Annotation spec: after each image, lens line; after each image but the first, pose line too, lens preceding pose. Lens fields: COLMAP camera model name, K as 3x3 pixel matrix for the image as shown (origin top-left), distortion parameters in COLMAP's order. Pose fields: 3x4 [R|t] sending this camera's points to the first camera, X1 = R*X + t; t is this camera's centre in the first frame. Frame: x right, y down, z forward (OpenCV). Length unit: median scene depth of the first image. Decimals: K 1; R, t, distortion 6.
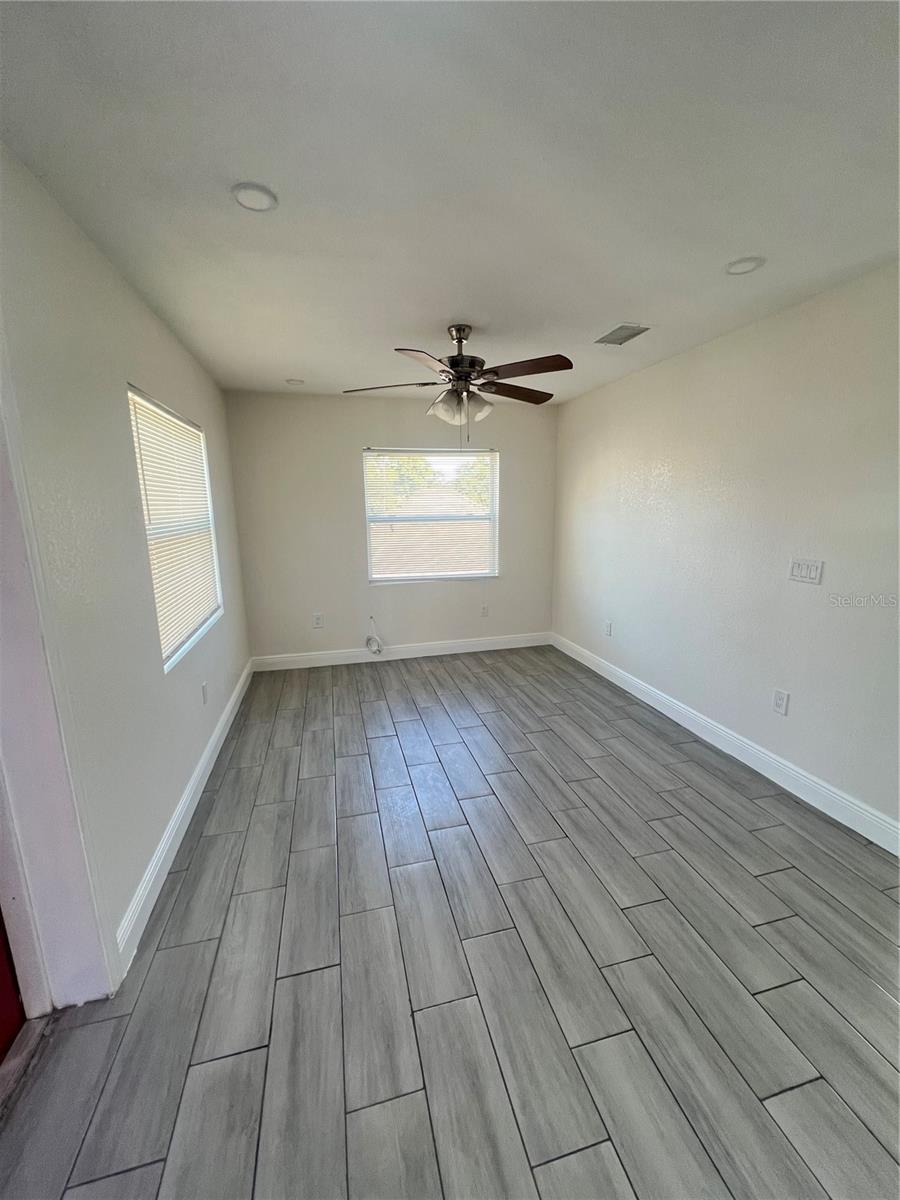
lens RADIAL K [[483.0, 0, 448.7], [0, 483.0, 591.8], [0, 0, 1]] dist [-0.001789, 0.000354]
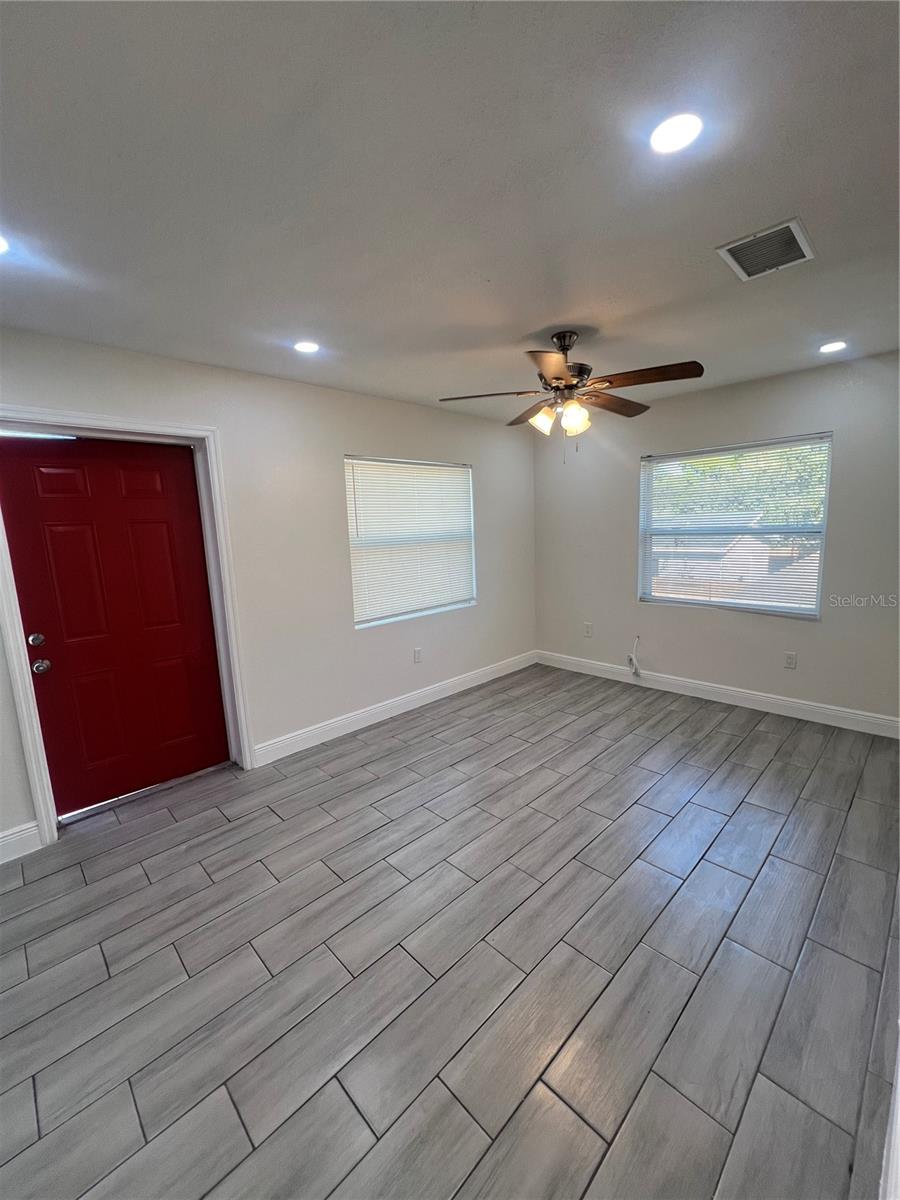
lens RADIAL K [[483.0, 0, 446.6], [0, 483.0, 599.1], [0, 0, 1]] dist [-0.001789, 0.000354]
pose [[0.494814, 0.125556, -0.859881, 0.581454], [-0.126454, 0.989378, 0.071697, -0.049713], [0.859749, 0.073258, 0.505435, 0.279468]]
